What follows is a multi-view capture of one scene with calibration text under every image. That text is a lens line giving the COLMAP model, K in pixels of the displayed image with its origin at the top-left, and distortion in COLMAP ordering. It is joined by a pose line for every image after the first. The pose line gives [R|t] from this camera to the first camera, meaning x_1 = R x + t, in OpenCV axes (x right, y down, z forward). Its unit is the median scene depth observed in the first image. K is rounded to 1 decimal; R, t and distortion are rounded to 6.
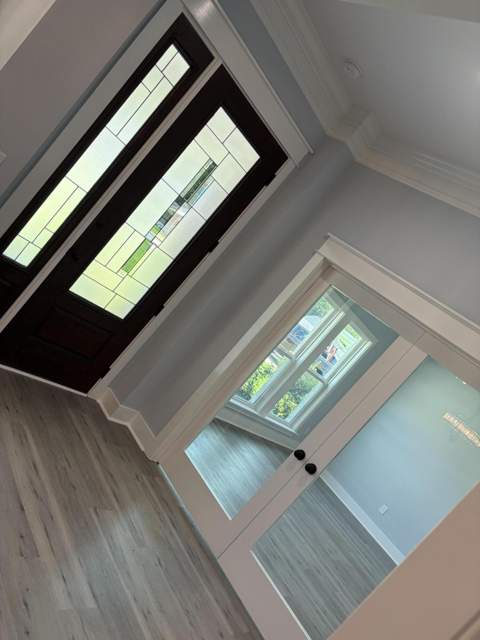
lens RADIAL K [[492.1, 0, 240.0], [0, 492.1, 320.0], [0, 0, 1]] dist [0.080731, -0.001475]
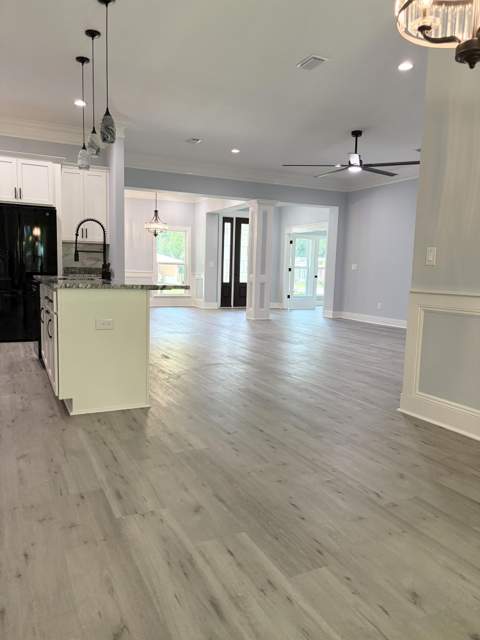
lens RADIAL K [[502.4, 0, 241.8], [0, 502.4, 298.9], [0, 0, 1]] dist [0.055136, -0.000626]
pose [[0.723118, -0.620319, -0.303817, 0.761995], [0.559032, 0.783937, -0.270047, 1.072294], [0.405689, 0.025432, 0.913657, -2.521214]]
